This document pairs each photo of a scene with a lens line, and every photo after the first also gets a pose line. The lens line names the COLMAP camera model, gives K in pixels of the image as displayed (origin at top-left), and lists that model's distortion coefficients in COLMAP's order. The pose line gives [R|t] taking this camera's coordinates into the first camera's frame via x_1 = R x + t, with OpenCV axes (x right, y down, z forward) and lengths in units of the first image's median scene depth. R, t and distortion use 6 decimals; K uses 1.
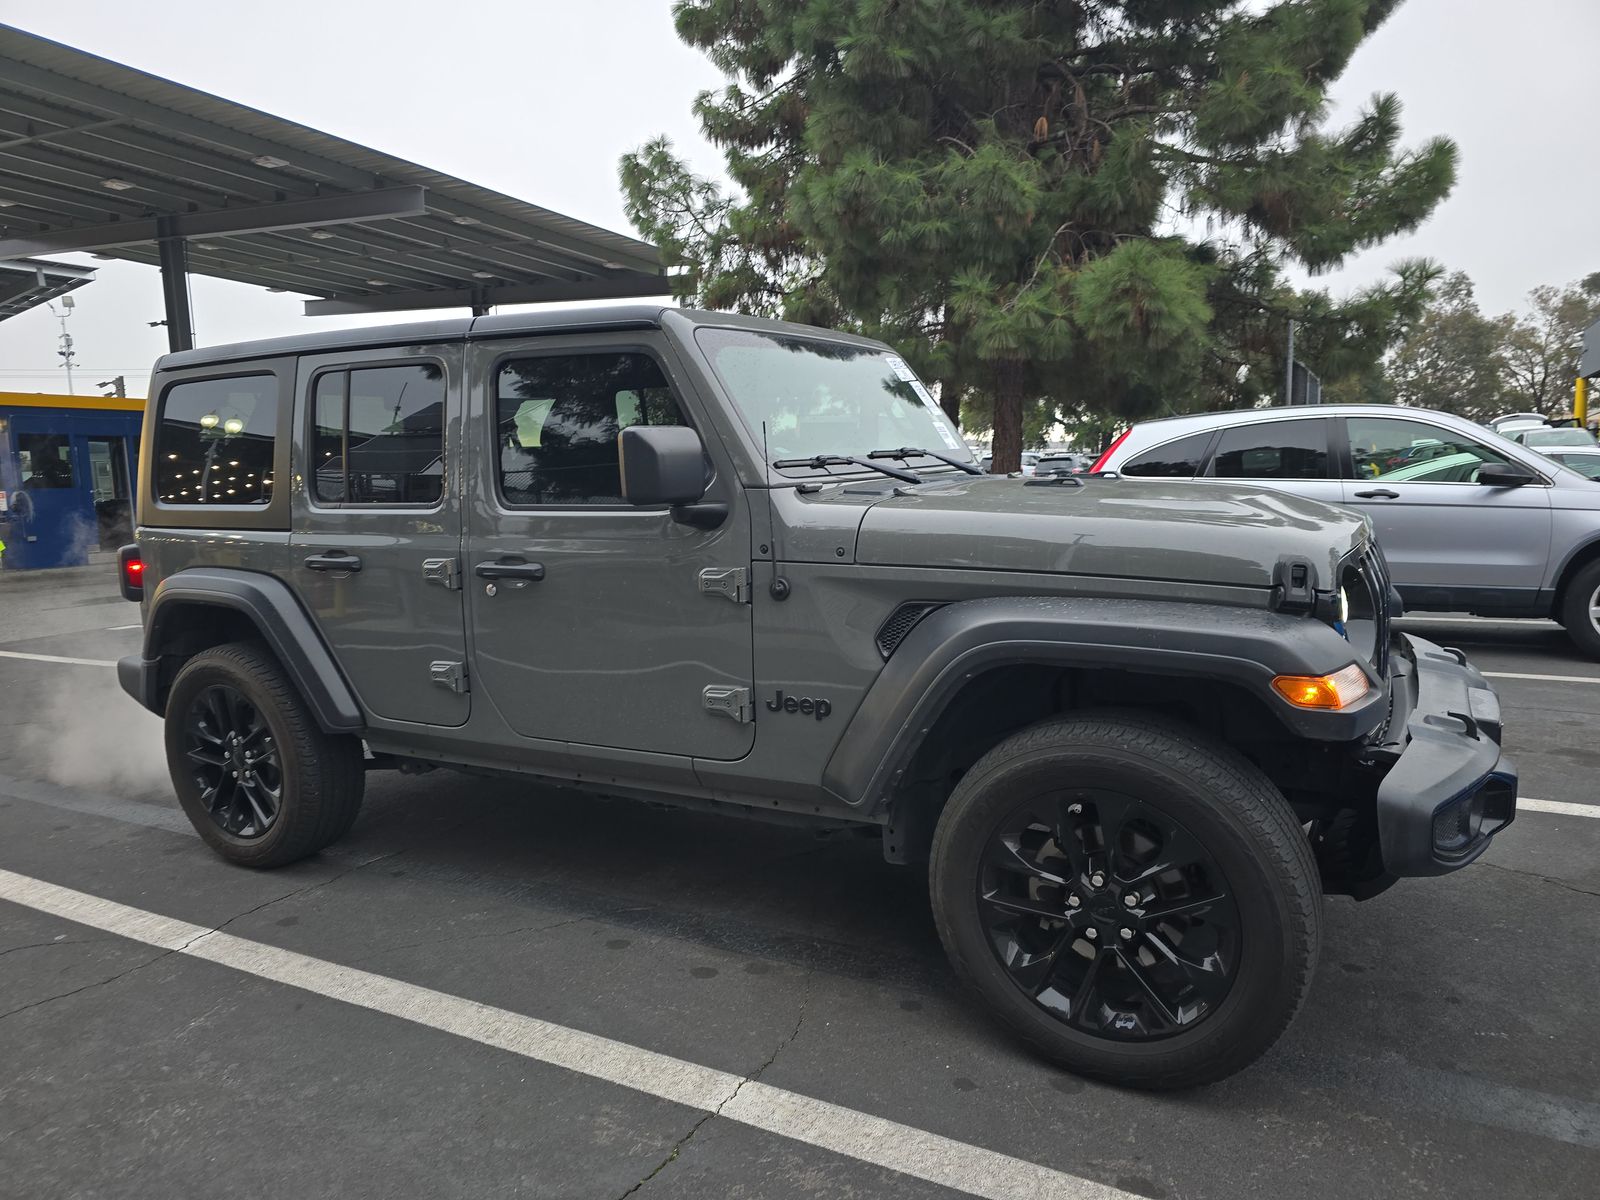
lens RADIAL K [[1066.1, 0, 800.0], [0, 1066.1, 600.0], [0, 0, 1]] dist [0.050151, -0.042602]
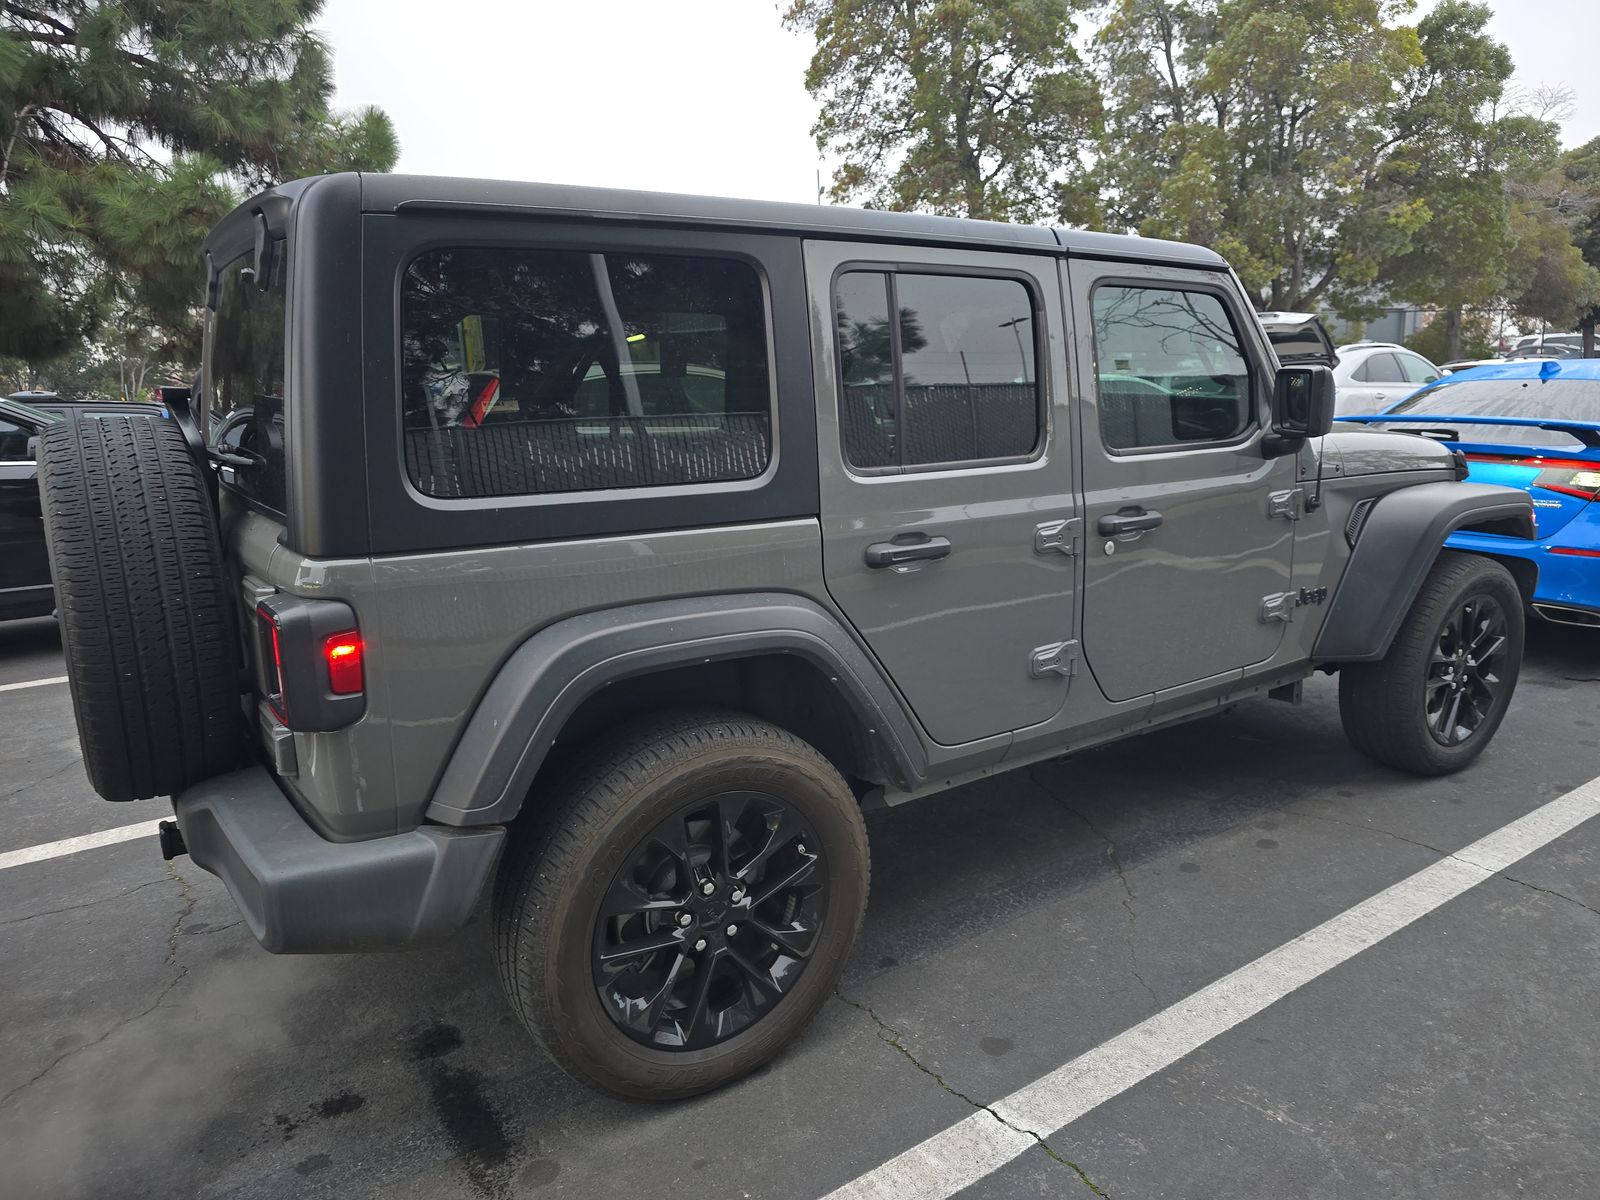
lens RADIAL K [[1075.1, 0, 800.0], [0, 1075.1, 600.0], [0, 0, 1]] dist [0.029503, -0.025336]
pose [[0.452051, -0.160964, 0.877349, -1.212722], [0.125186, 0.985297, 0.116267, -0.104357], [-0.883164, 0.057273, 0.465555, 0.825128]]
